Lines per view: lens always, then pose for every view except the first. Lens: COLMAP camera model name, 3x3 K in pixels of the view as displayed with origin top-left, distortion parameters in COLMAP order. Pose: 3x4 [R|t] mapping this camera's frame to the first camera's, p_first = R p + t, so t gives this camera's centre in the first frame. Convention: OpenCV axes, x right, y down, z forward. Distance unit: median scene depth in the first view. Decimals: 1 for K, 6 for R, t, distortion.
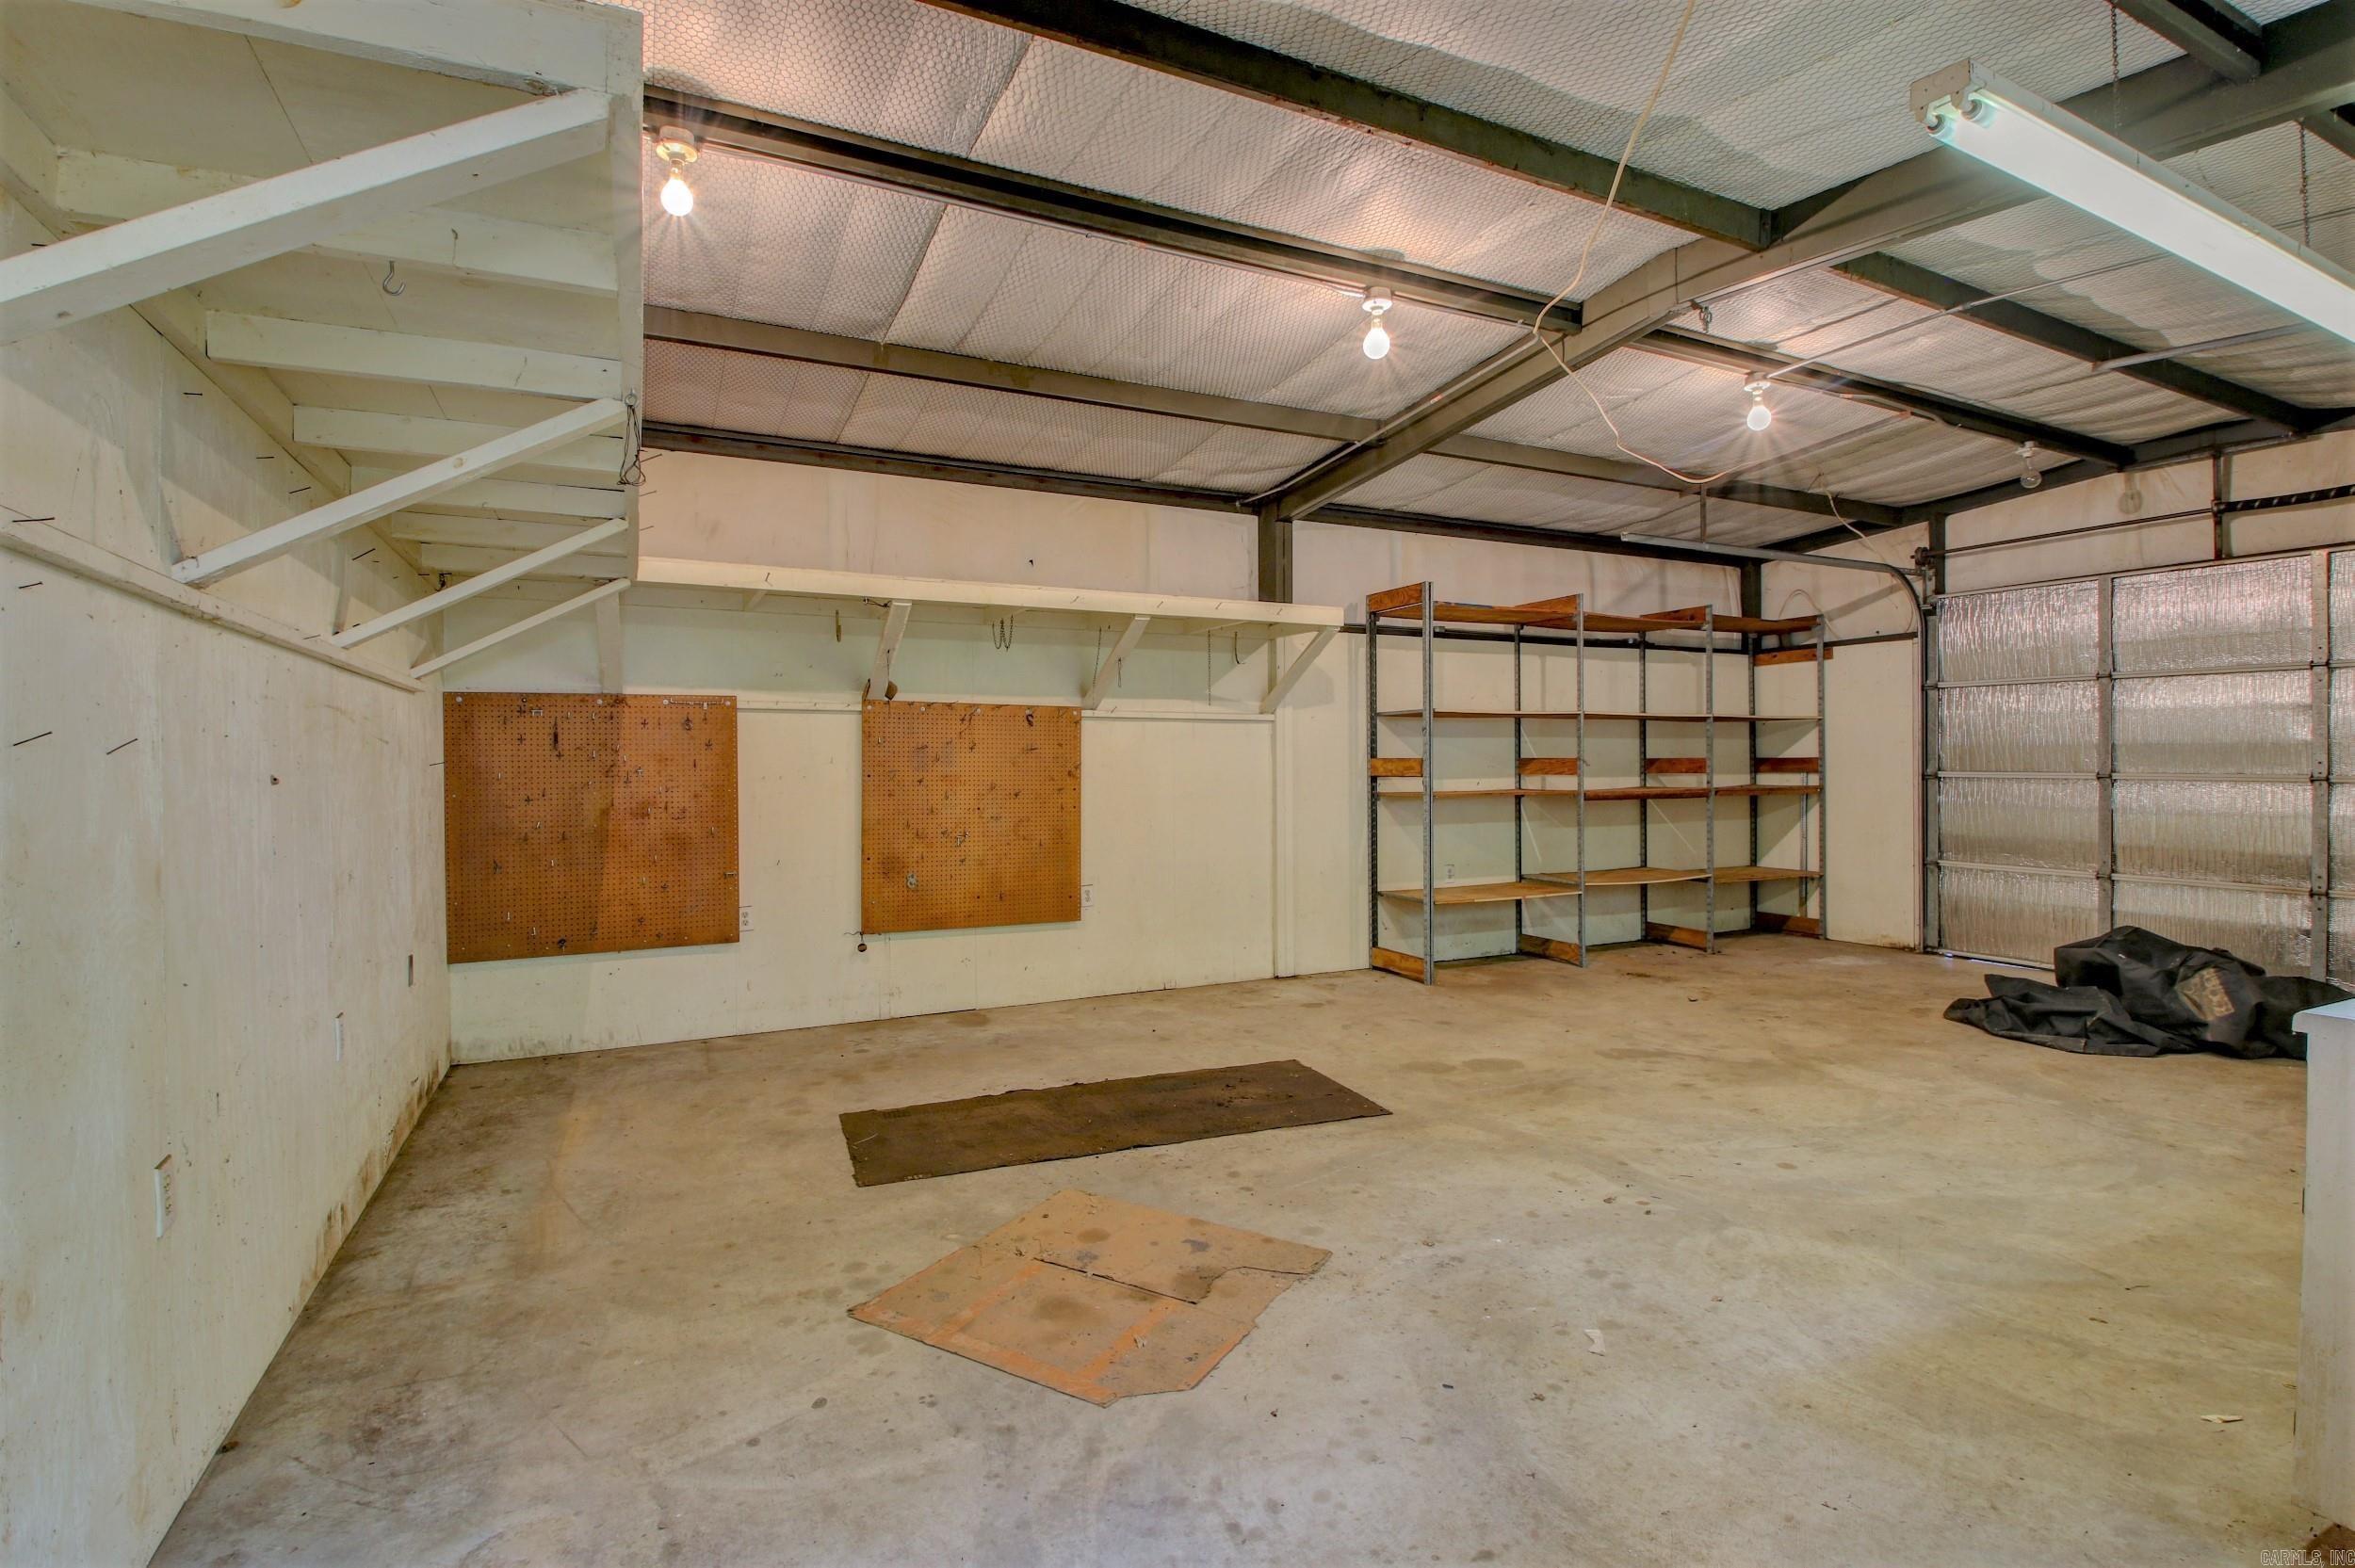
lens RADIAL K [[1085.5, 0, 1167.5], [0, 1085.5, 768.6], [0, 0, 1]] dist [0.008332, -0.020869]
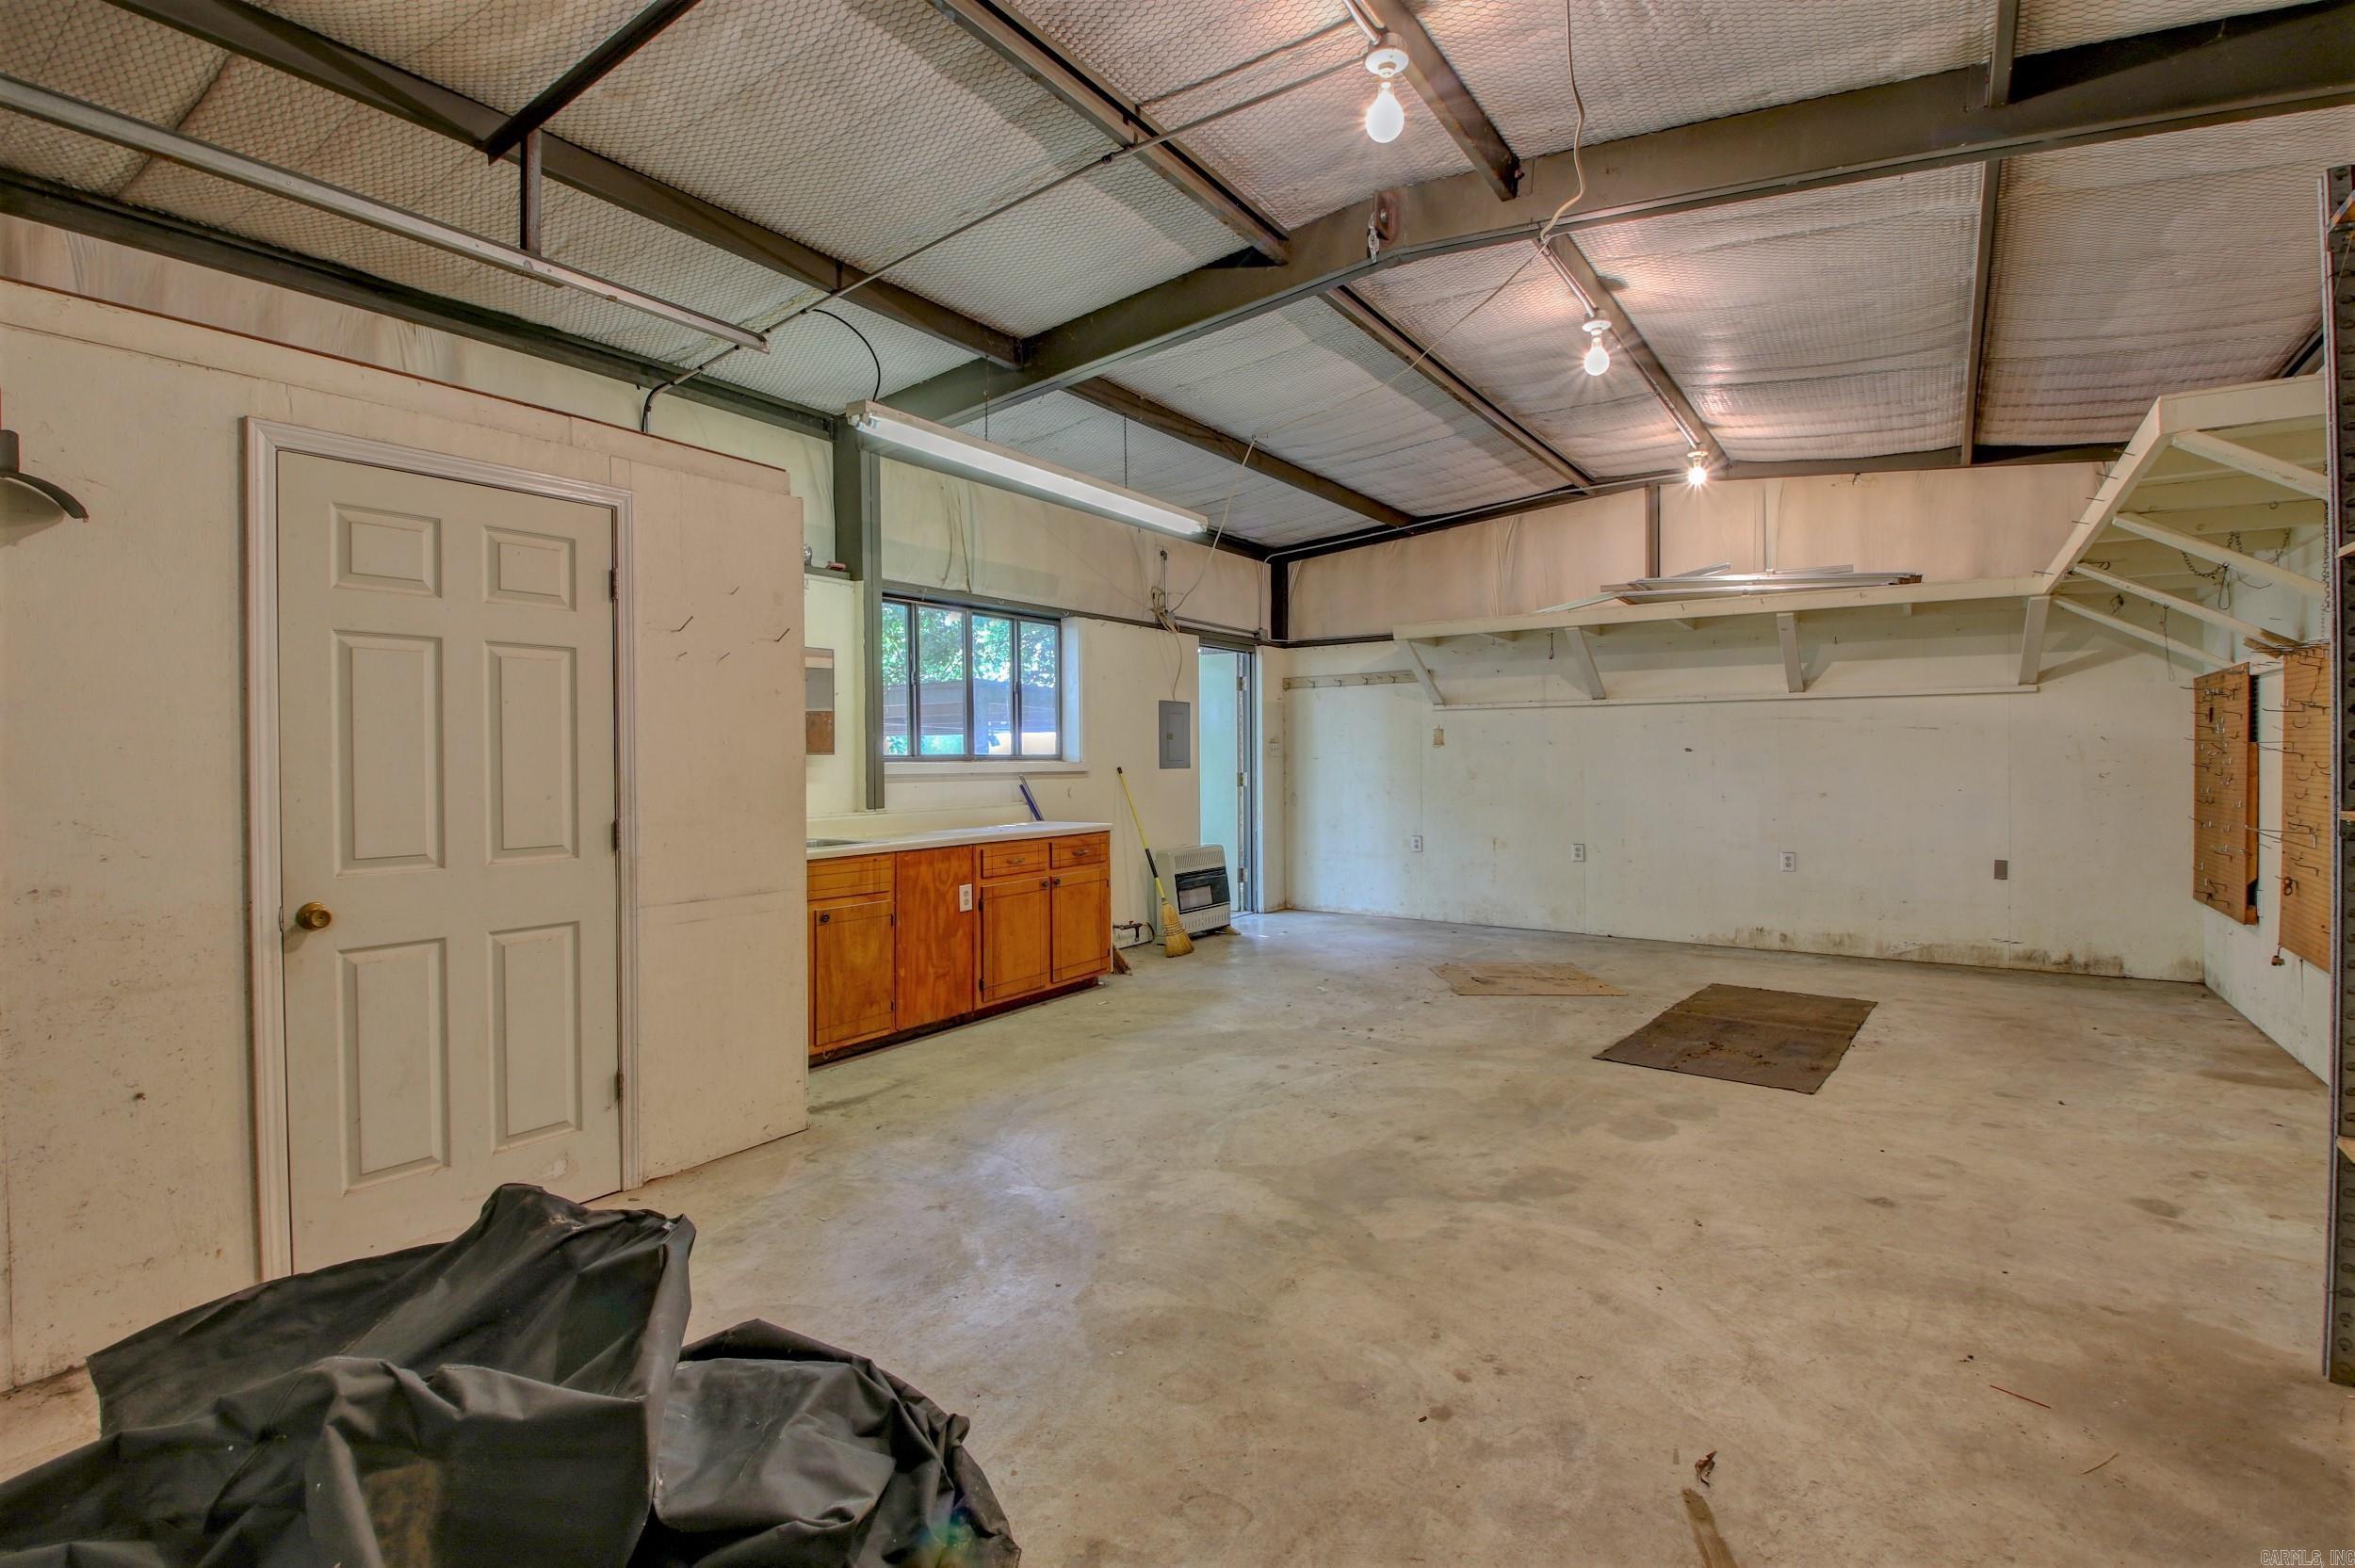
lens RADIAL K [[1102.3, 0, 1169.5], [0, 1102.3, 764.6], [0, 0, 1]] dist [0.002483, -0.020987]
pose [[-0.864003, 0.009799, -0.503392, 0.987387], [0.004768, 0.999925, 0.011281, 0.006411], [0.503465, 0.007347, -0.863985, 1.519368]]
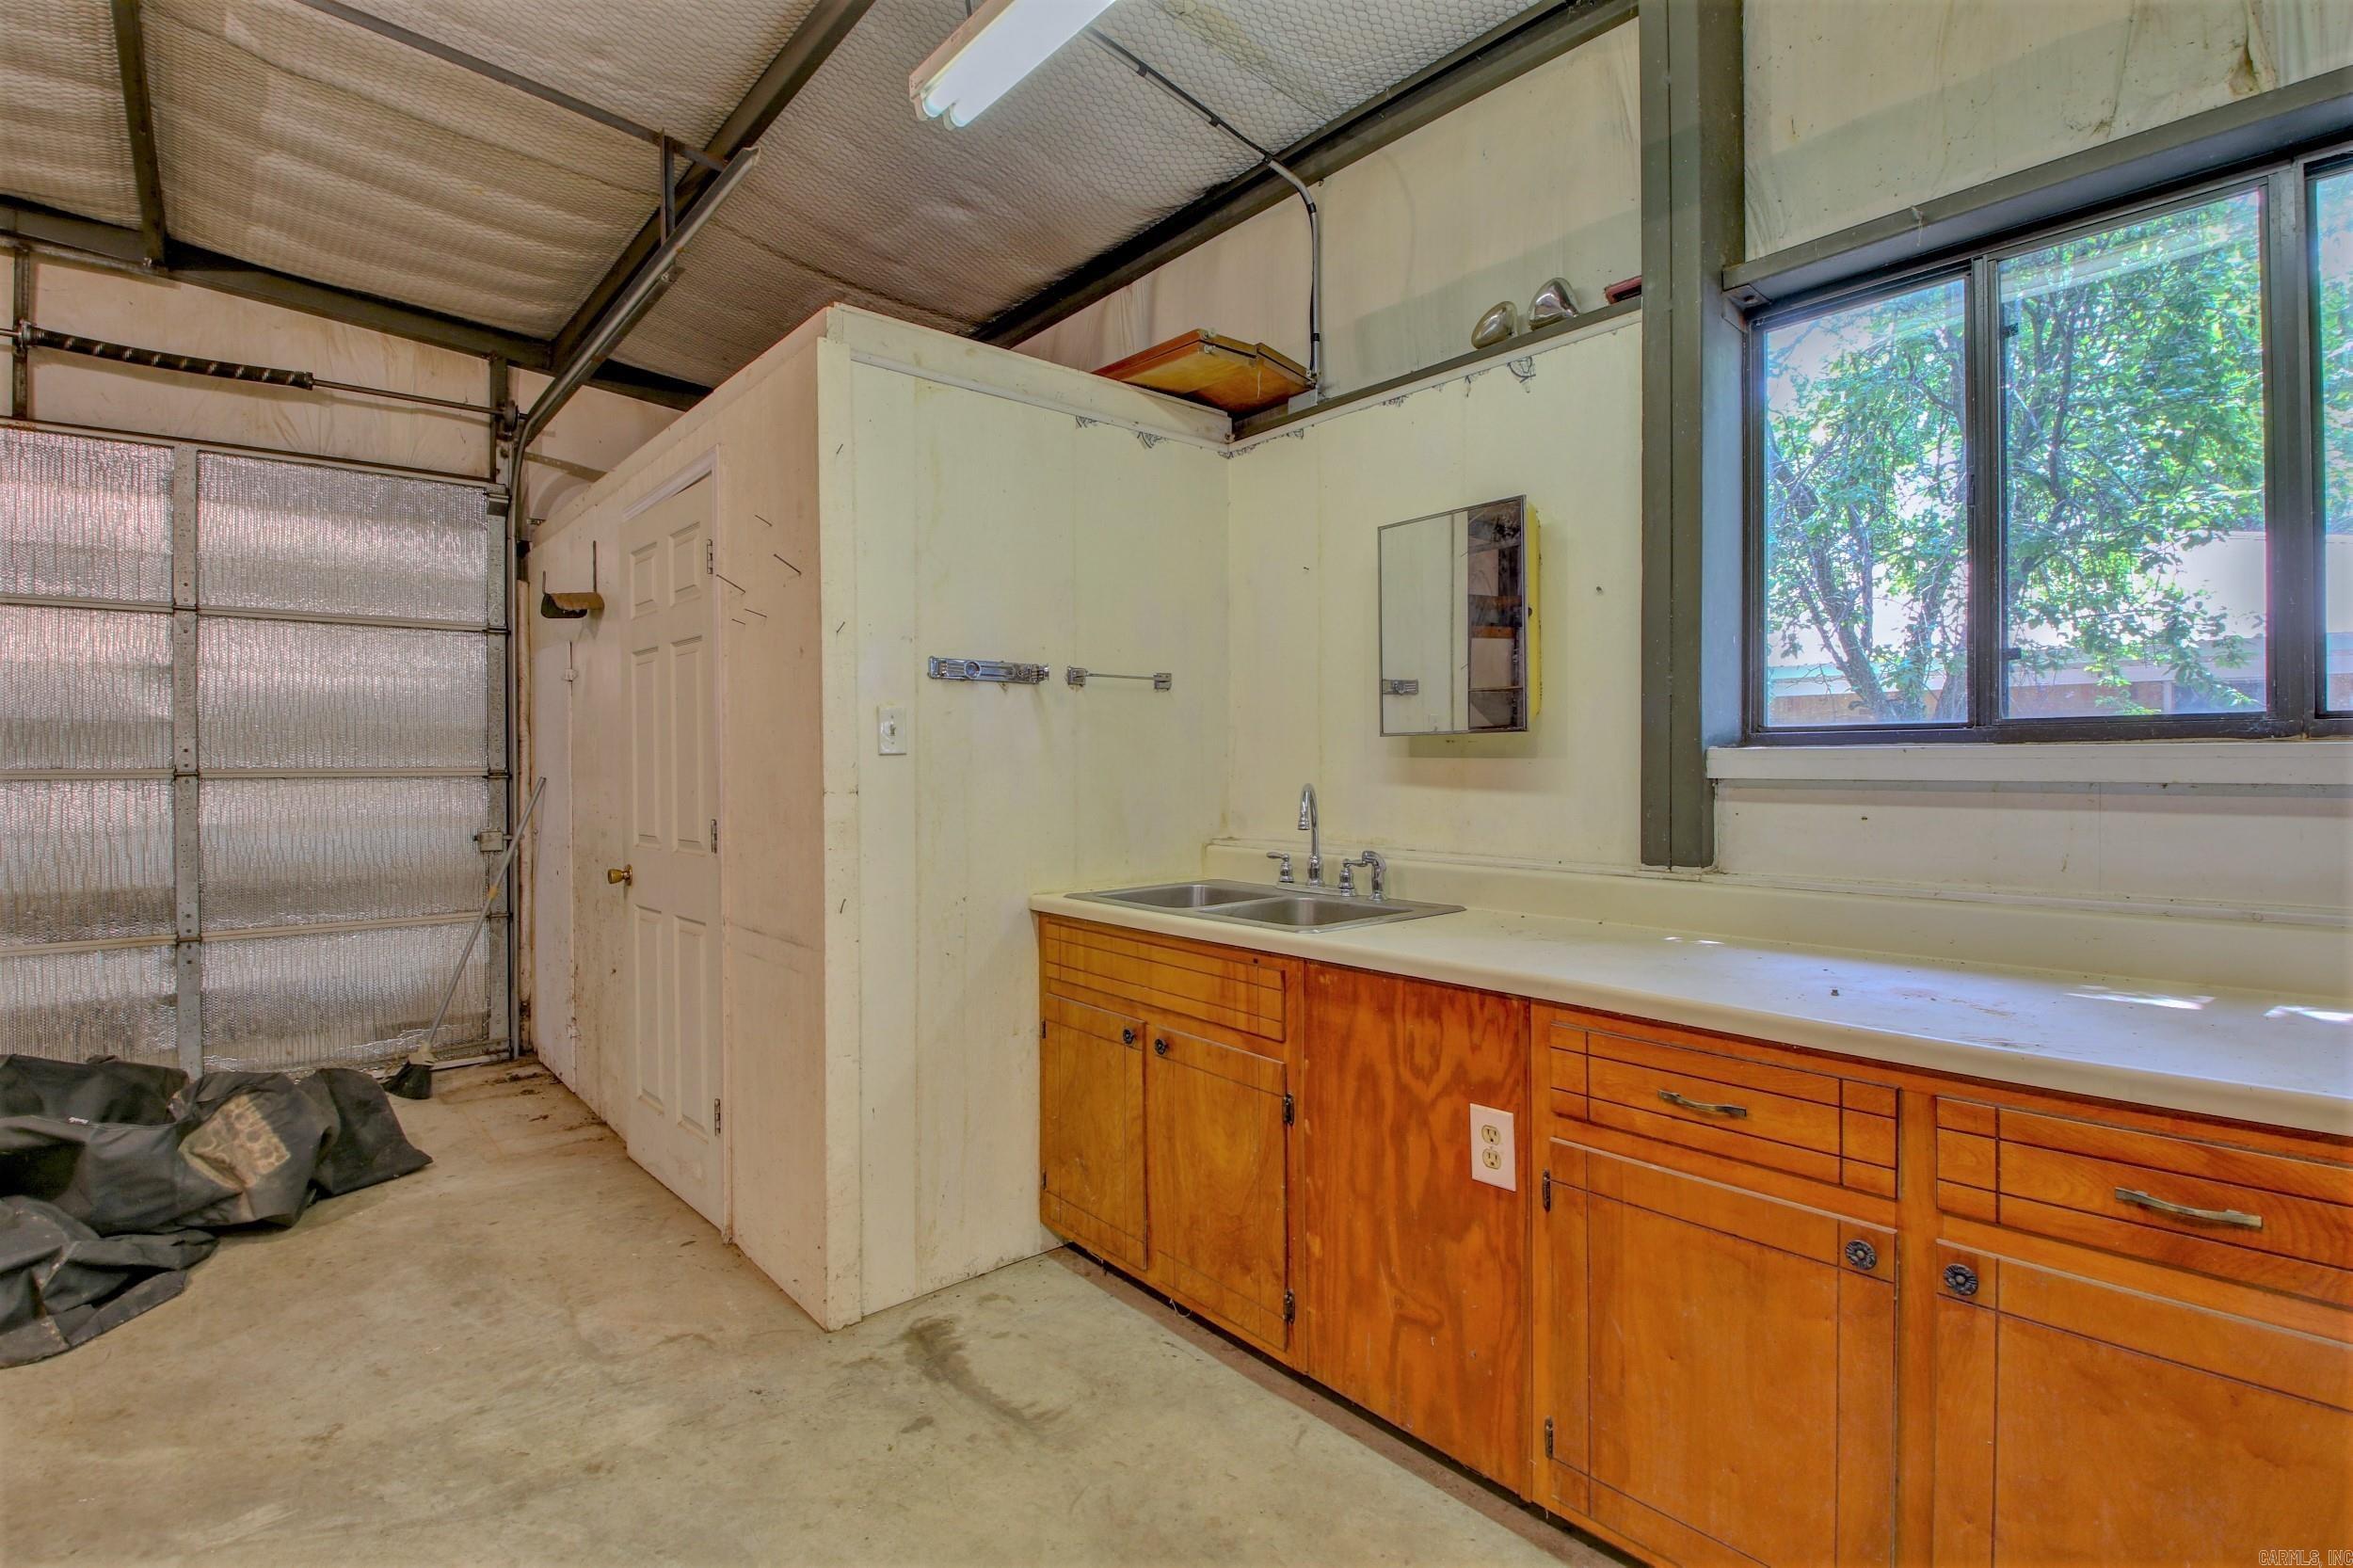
lens RADIAL K [[1084.8, 0, 1166.5], [0, 1084.8, 768.6], [0, 0, 1]] dist [0.008332, -0.020869]
pose [[-0.260359, 0.002584, 0.965509, 0.290656], [0.018428, 0.999828, 0.002294, 0.019436], [-0.965336, 0.018390, -0.260361, 0.677231]]
